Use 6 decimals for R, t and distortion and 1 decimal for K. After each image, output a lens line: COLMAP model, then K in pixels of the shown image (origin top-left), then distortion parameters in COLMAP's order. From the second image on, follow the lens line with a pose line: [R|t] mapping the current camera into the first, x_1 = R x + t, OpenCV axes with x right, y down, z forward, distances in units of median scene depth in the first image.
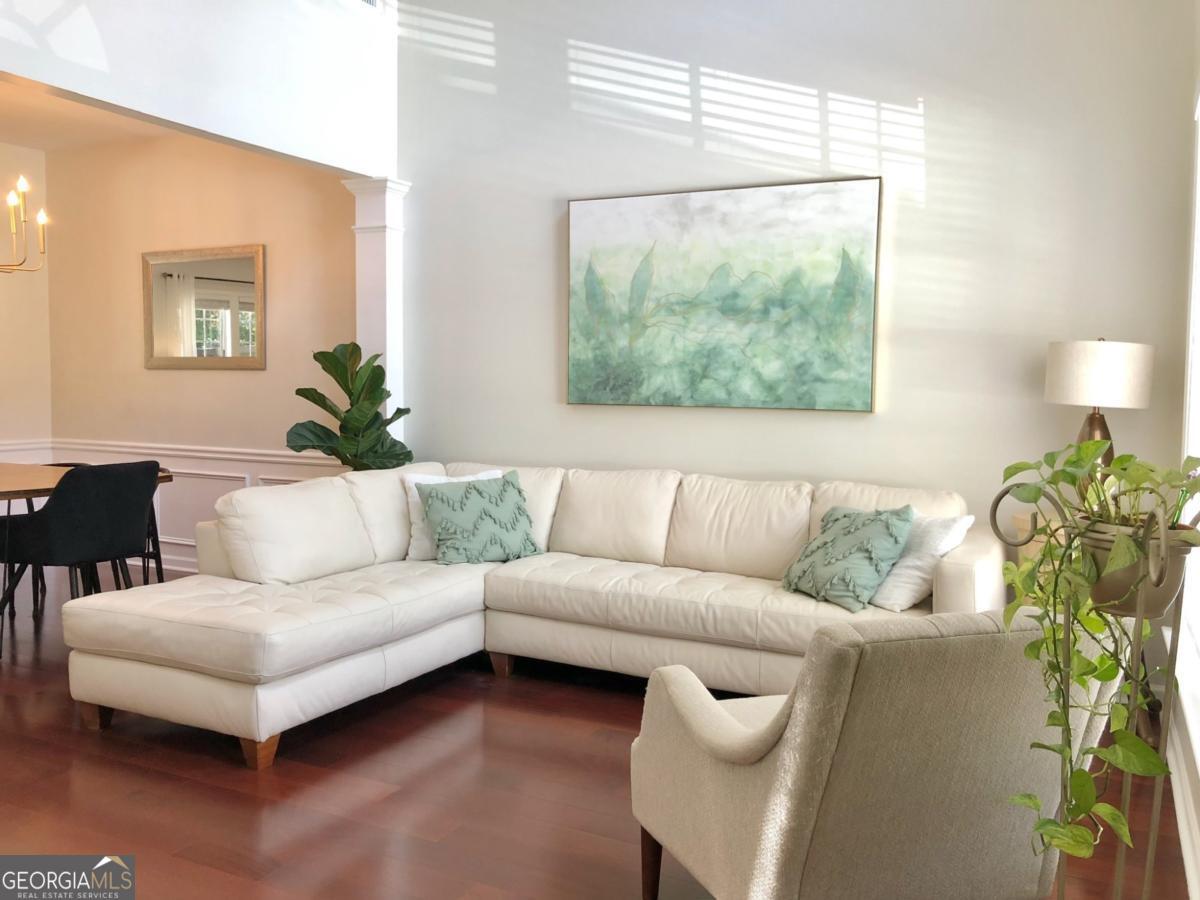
lens RADIAL K [[990.2, 0, 600.0], [0, 990.2, 450.0], [0, 0, 1]] dist [0.226539, -0.670370]
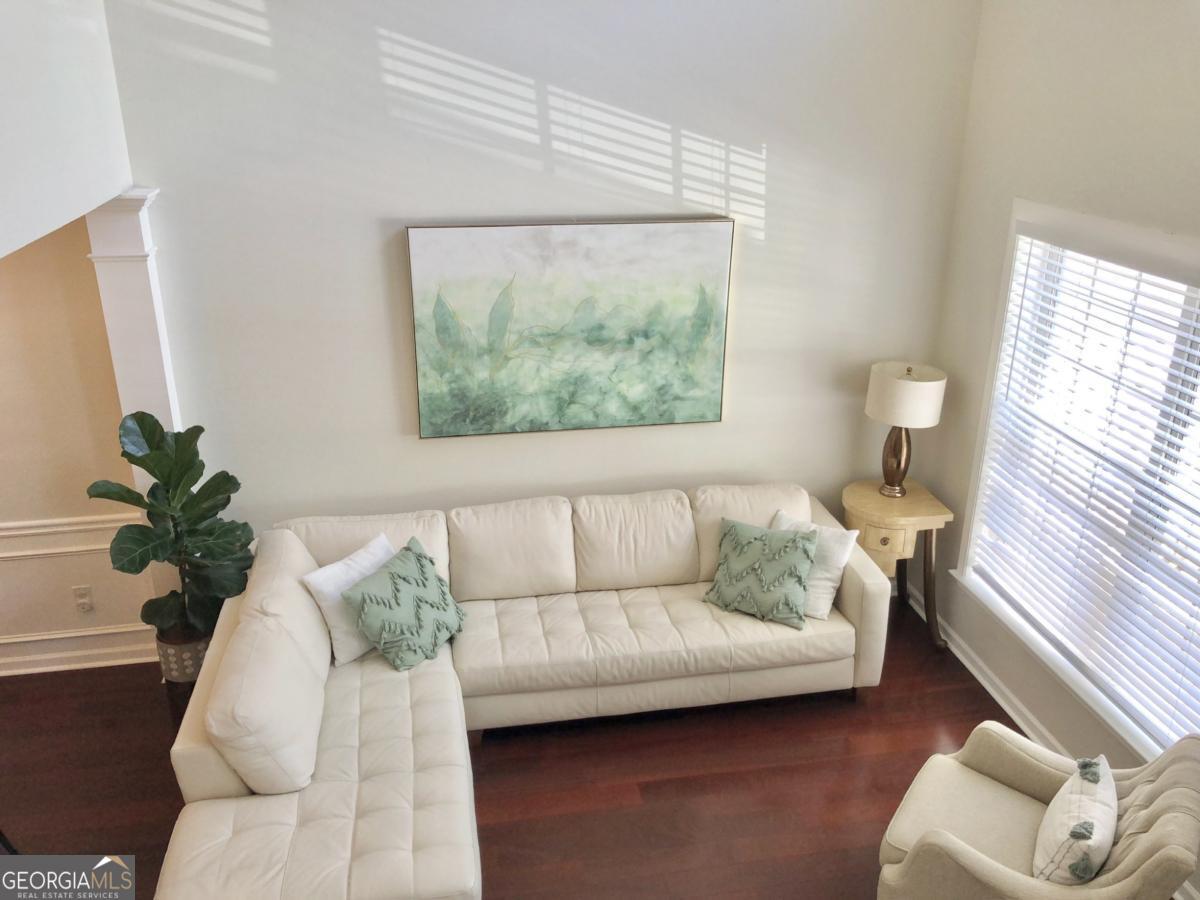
lens RADIAL K [[990.2, 0, 600.0], [0, 990.2, 450.0], [0, 0, 1]] dist [0.226539, -0.670370]
pose [[0.797162, -0.234219, 0.556484, -0.465251], [0.044384, 0.941928, 0.332869, -0.375271], [-0.602132, -0.240652, 0.761264, 0.184806]]
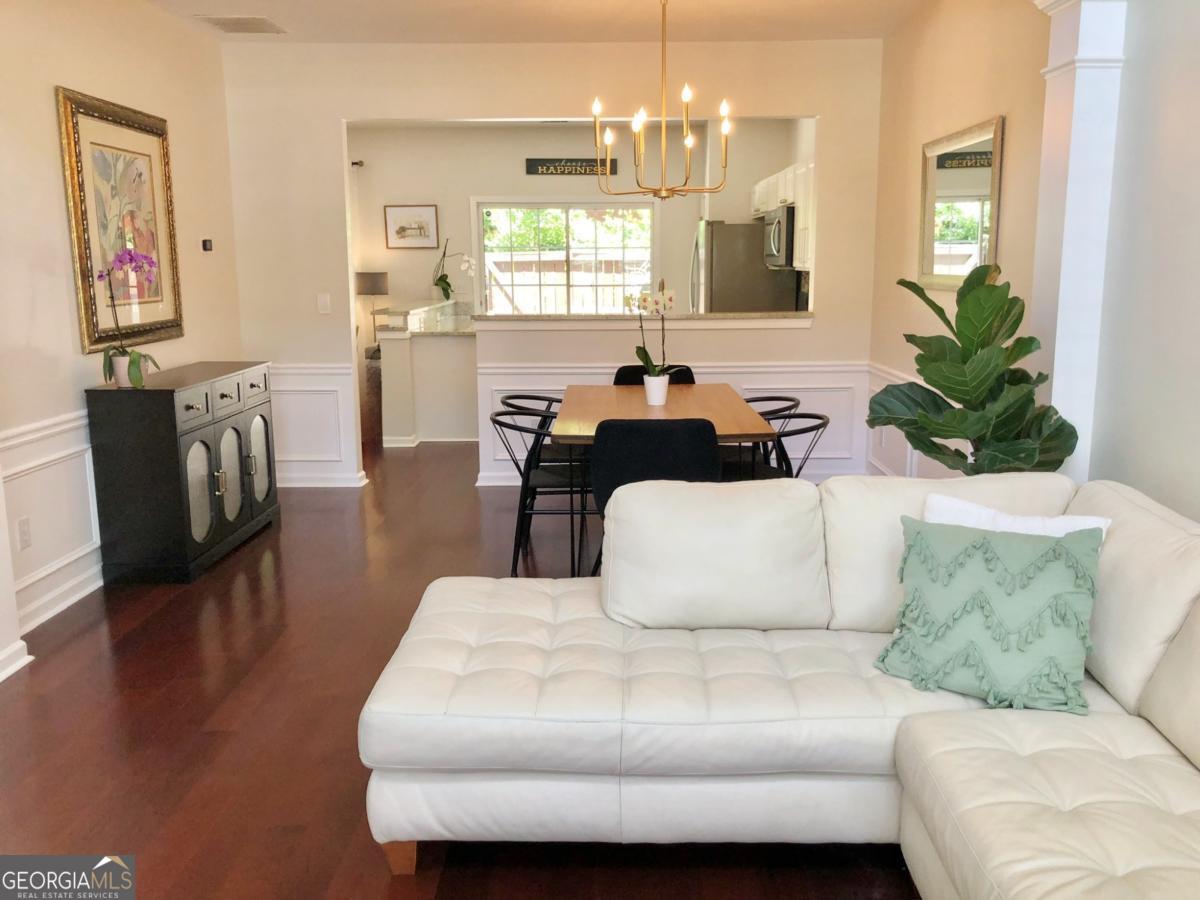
lens RADIAL K [[992.3, 0, 600.0], [0, 992.3, 450.0], [0, 0, 1]] dist [0.003327, 0.005190]
pose [[0.434988, 0.152162, -0.887486, 0.245887], [-0.043278, 0.988012, 0.148185, -0.083060], [0.899395, -0.026050, 0.436359, 0.568361]]
